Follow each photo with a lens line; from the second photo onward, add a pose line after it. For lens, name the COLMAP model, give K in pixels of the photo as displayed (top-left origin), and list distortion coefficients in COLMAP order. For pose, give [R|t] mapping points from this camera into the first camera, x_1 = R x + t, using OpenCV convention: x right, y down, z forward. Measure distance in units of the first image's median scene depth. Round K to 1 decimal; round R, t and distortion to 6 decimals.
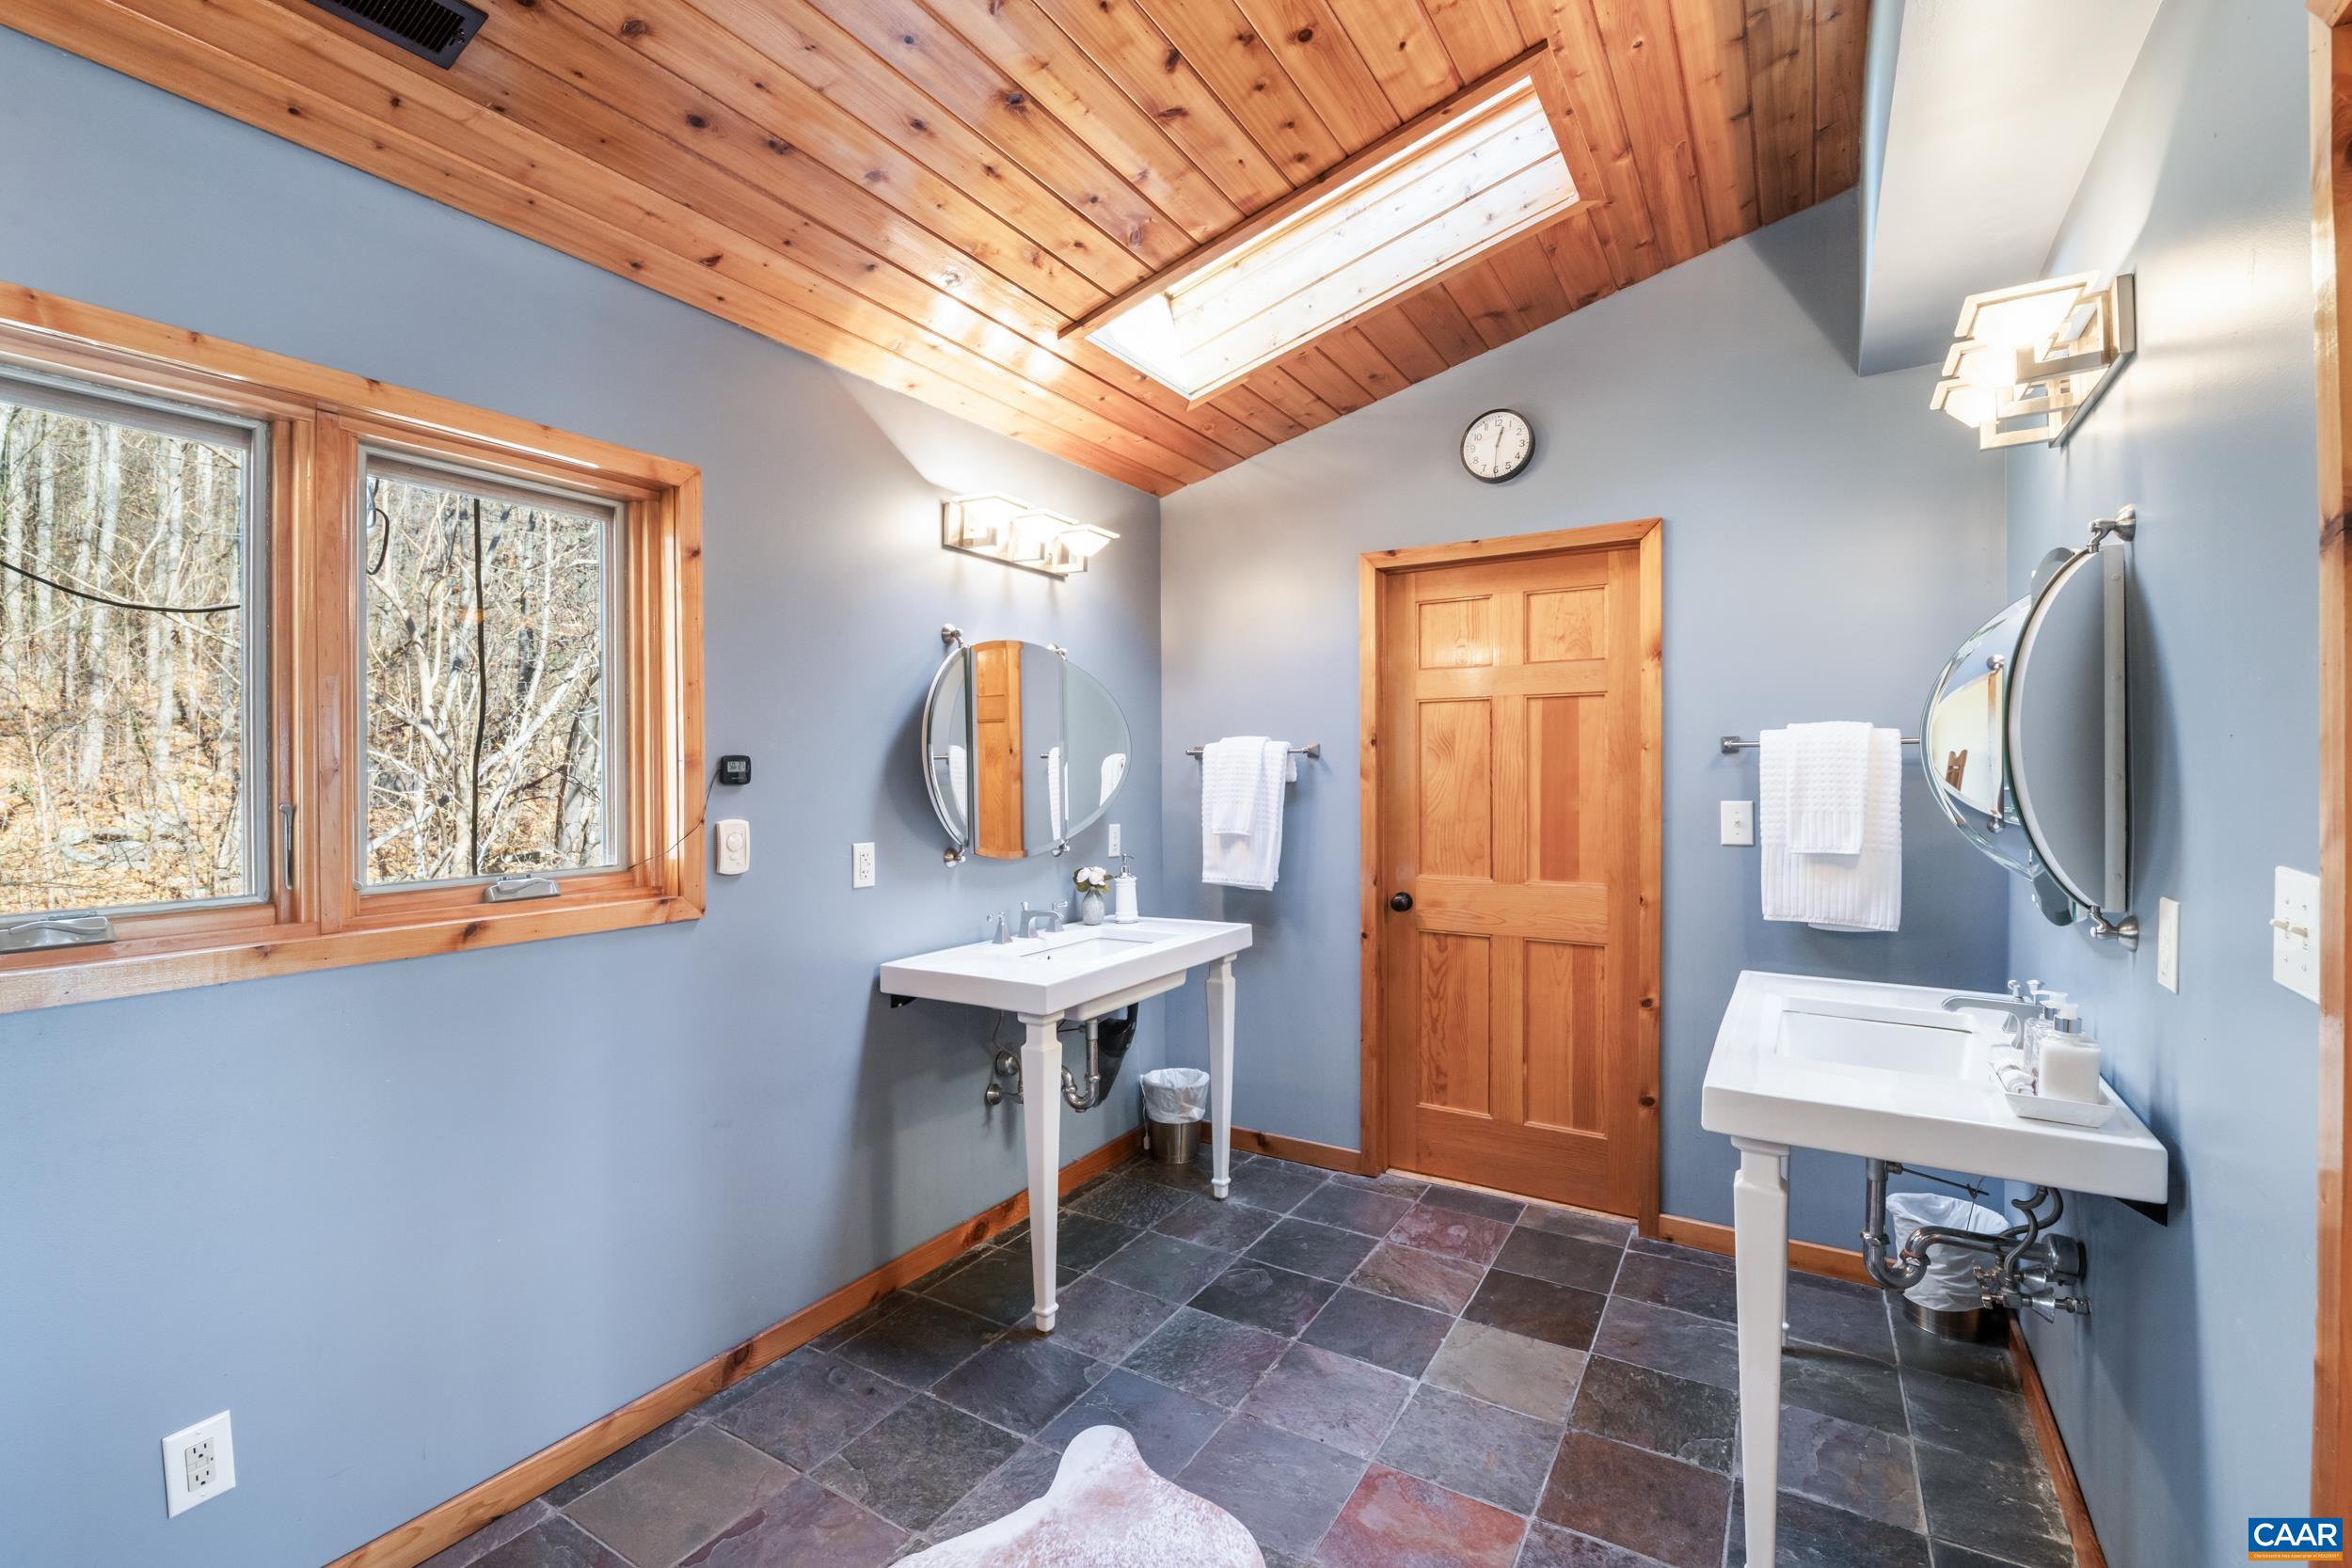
lens RADIAL K [[1039.9, 0, 1176.0], [0, 1039.9, 784.0], [0, 0, 1]] dist [0.000659, -0.000153]
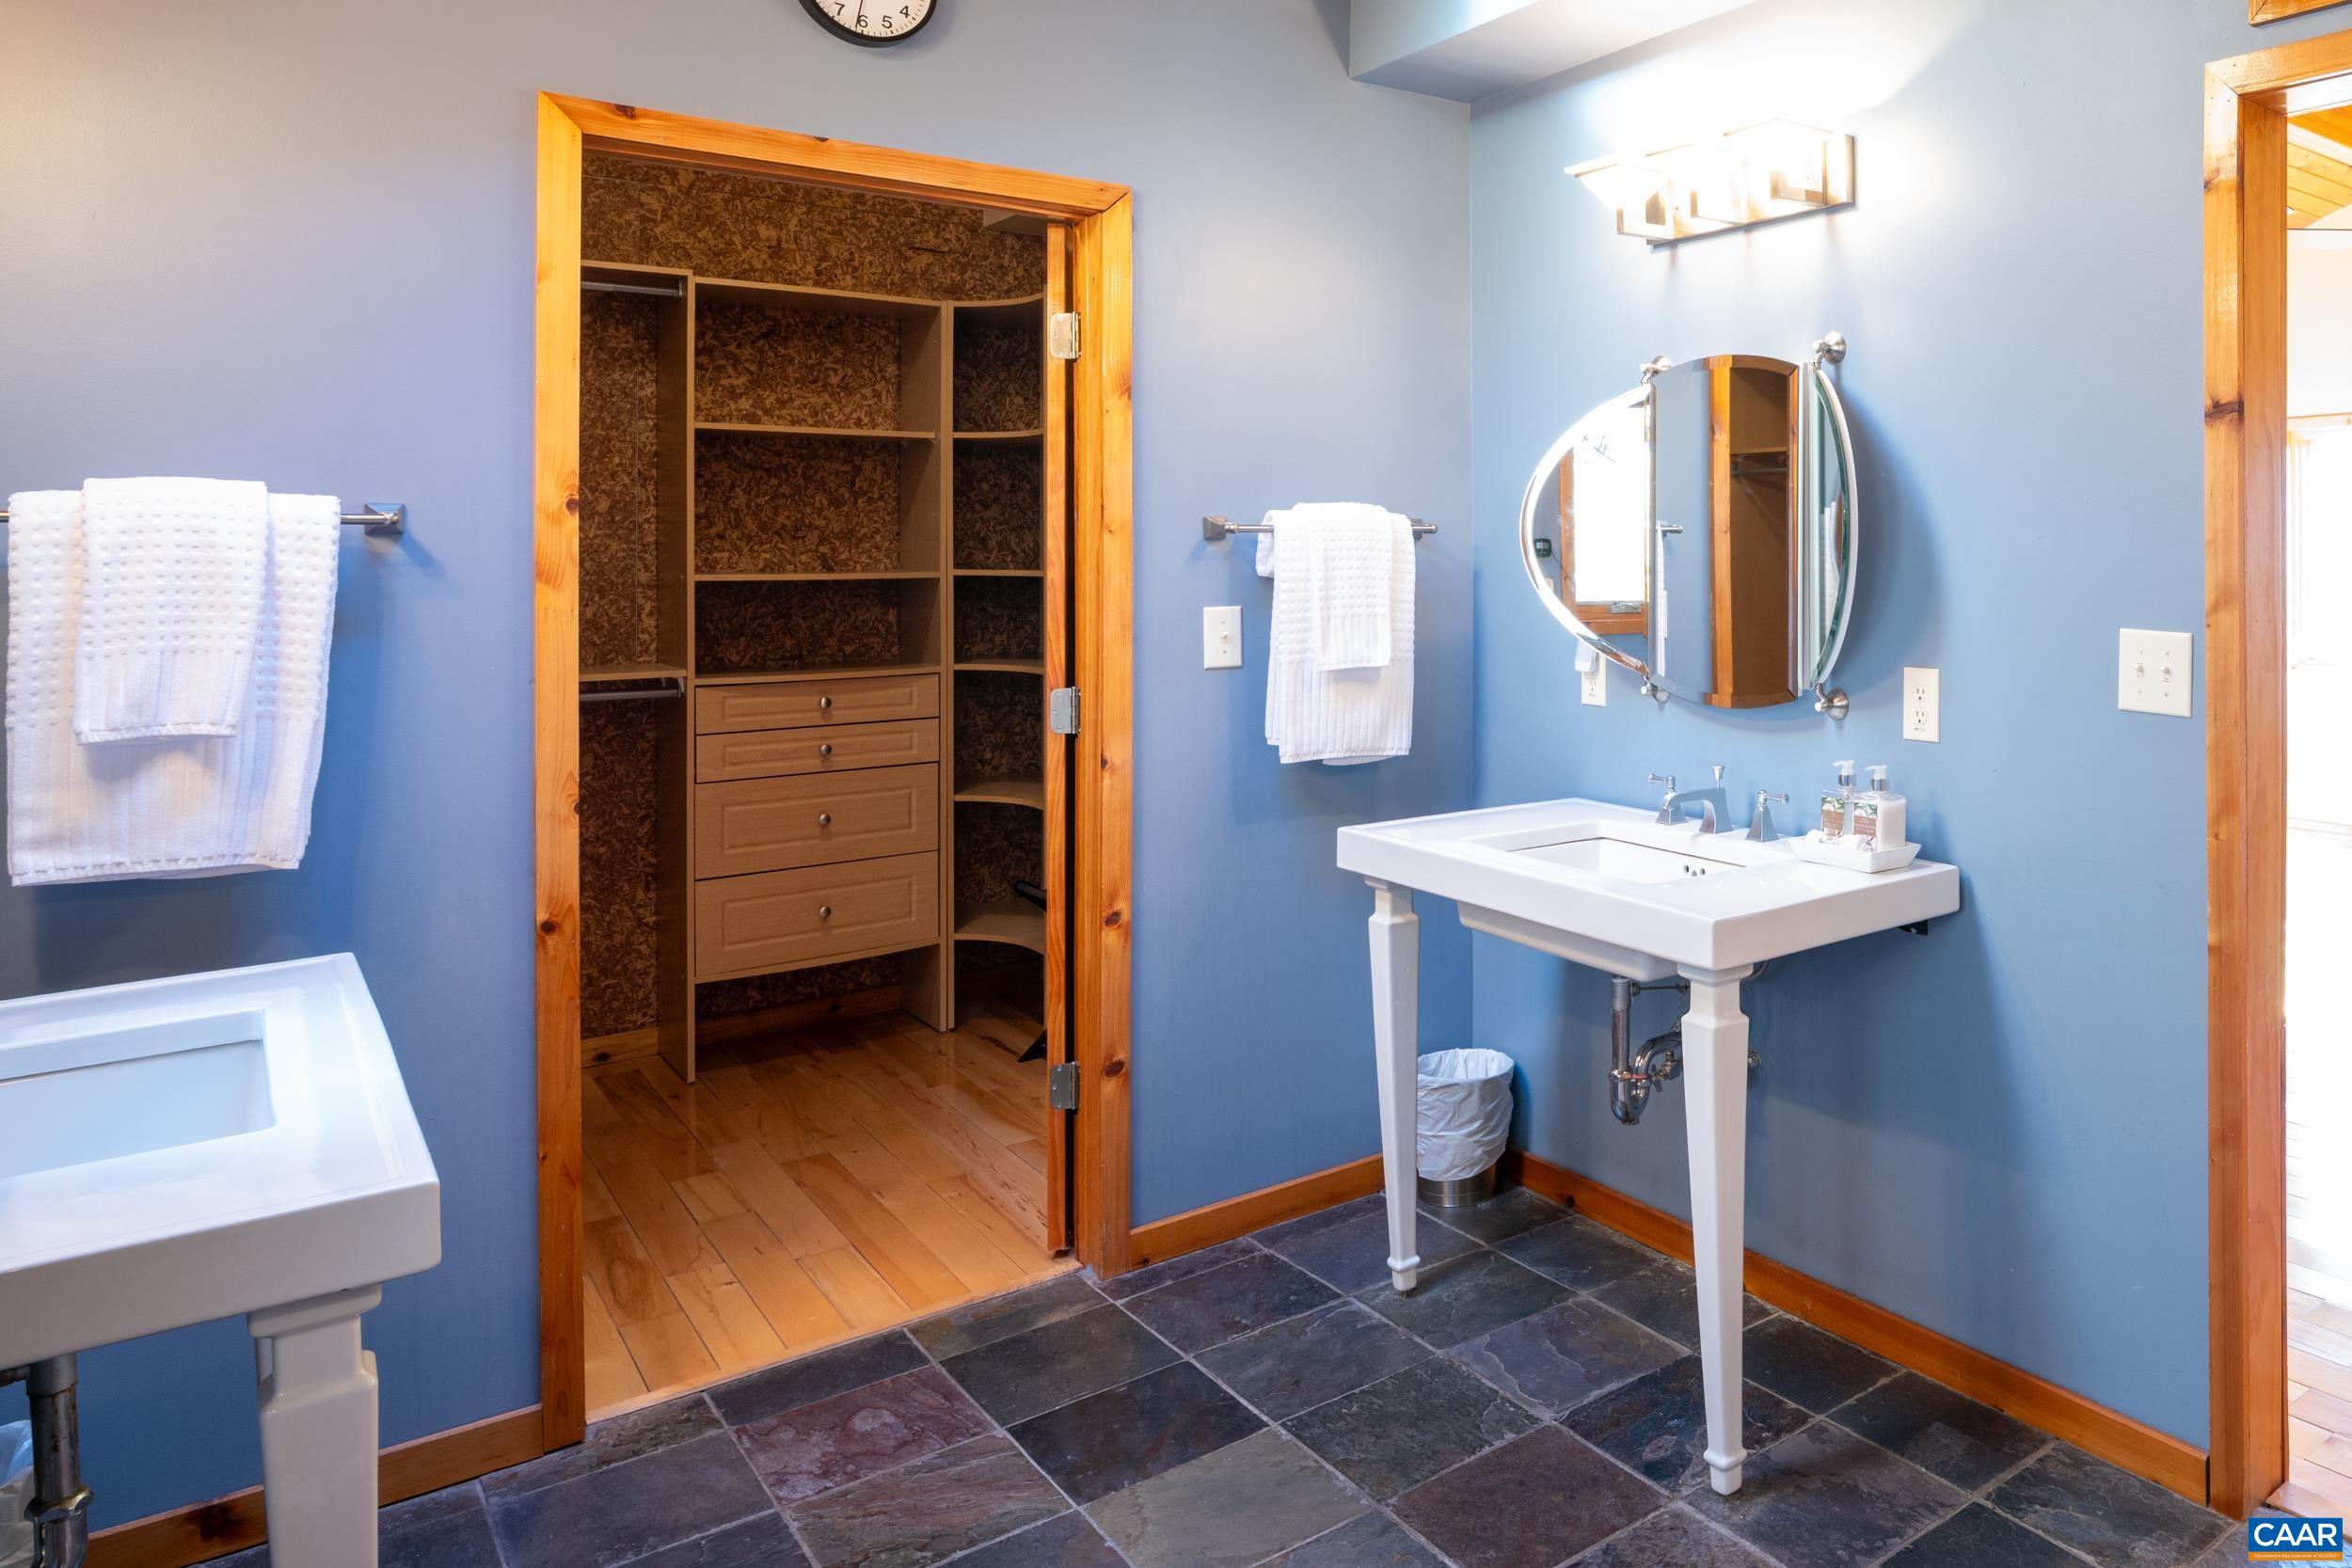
lens RADIAL K [[2127.0, 0, 1176.1], [0, 2127.0, 569.0], [0, 0, 1]] dist [-0.015874, -0.013000]
pose [[0.217192, -0.002152, 0.976126, -0.864831], [0.015579, 0.999878, -0.001262, -0.008079], [-0.976004, 0.015481, 0.217199, 0.679039]]
